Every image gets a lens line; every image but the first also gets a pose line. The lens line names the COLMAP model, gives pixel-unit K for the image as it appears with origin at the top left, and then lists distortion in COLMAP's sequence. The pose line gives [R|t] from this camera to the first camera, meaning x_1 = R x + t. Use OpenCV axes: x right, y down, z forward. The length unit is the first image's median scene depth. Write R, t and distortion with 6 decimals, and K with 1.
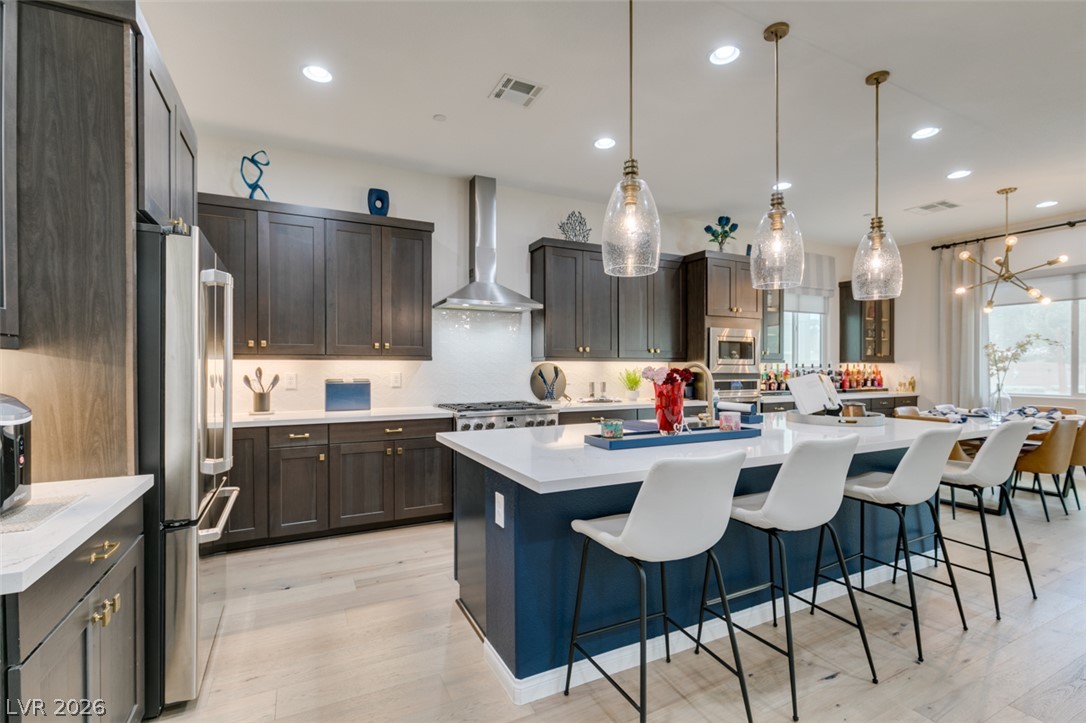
lens RADIAL K [[486.0, 0, 543.1], [0, 486.0, 367.6], [0, 0, 1]] dist [0.002440, -0.002563]
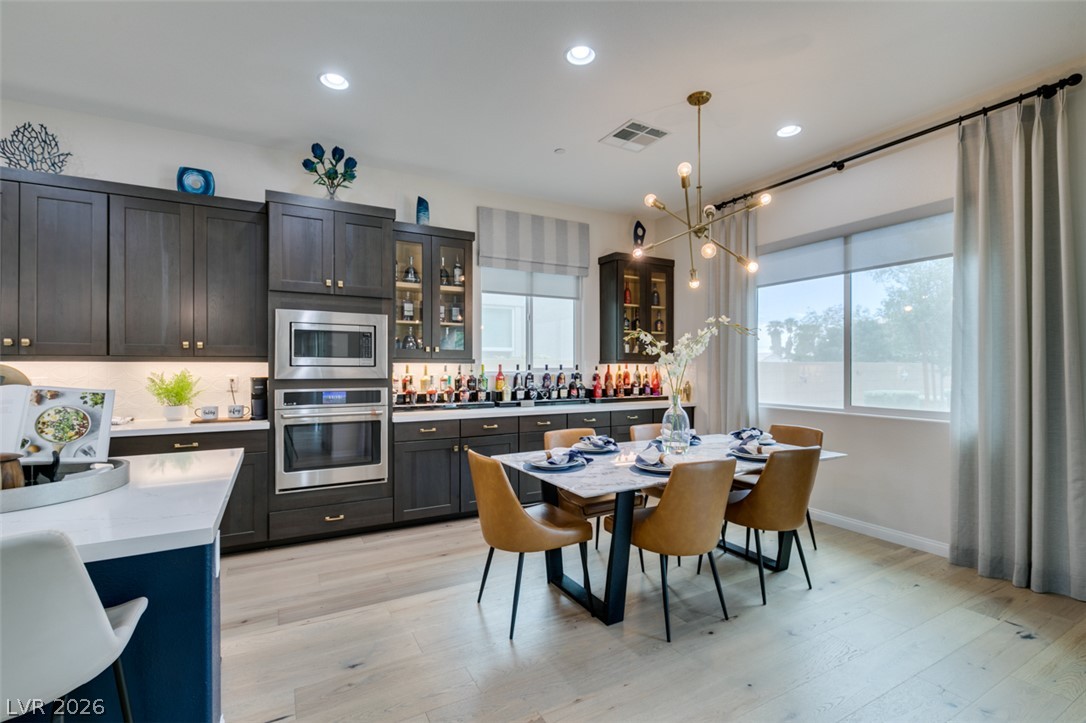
lens RADIAL K [[486.0, 0, 539.7], [0, 486.0, 366.6], [0, 0, 1]] dist [0.002440, -0.002563]
pose [[0.999306, -0.001253, 0.037233, 0.713841], [0.001413, 0.999990, -0.004272, -0.002546], [-0.037227, 0.004321, 0.999297, 0.356802]]
